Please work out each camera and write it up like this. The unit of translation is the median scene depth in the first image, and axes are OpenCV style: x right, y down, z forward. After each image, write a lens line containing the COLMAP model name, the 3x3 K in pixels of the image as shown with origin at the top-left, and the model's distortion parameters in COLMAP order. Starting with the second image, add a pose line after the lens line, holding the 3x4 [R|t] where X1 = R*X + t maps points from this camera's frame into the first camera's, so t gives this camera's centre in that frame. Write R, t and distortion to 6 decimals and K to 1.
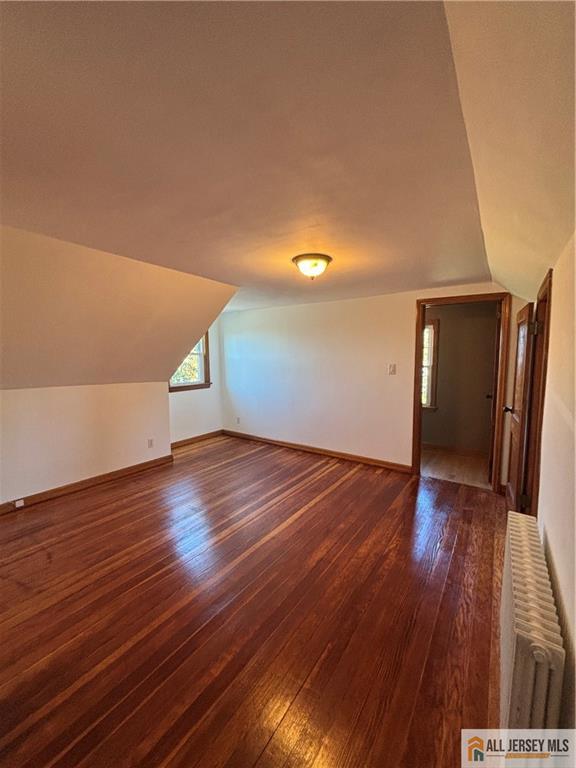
lens RADIAL K [[309.2, 0, 286.8], [0, 309.2, 381.7], [0, 0, 1]] dist [-0.000664, 0.001004]
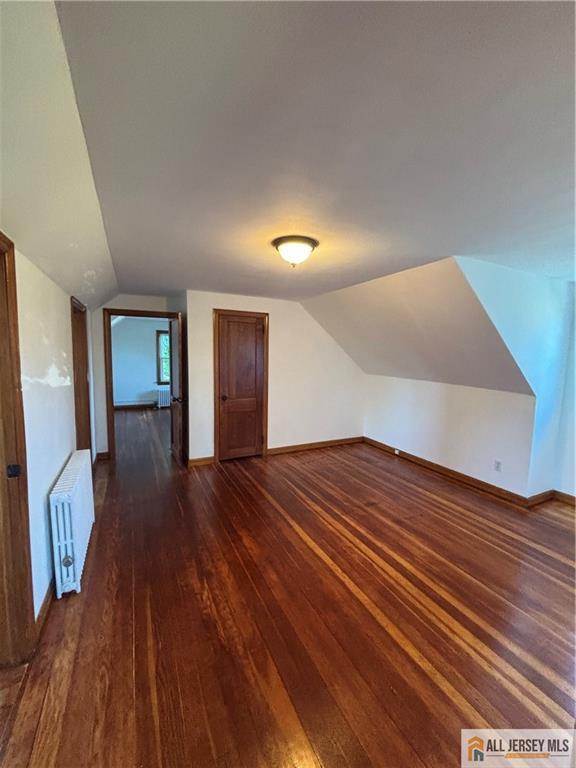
lens RADIAL K [[309.2, 0, 286.8], [0, 309.2, 381.7], [0, 0, 1]] dist [-0.000664, 0.001004]
pose [[-0.476494, 0.074739, -0.875995, 0.721174], [-0.092156, 0.986645, 0.134307, -0.107527], [0.874334, 0.144724, -0.463243, 1.184739]]
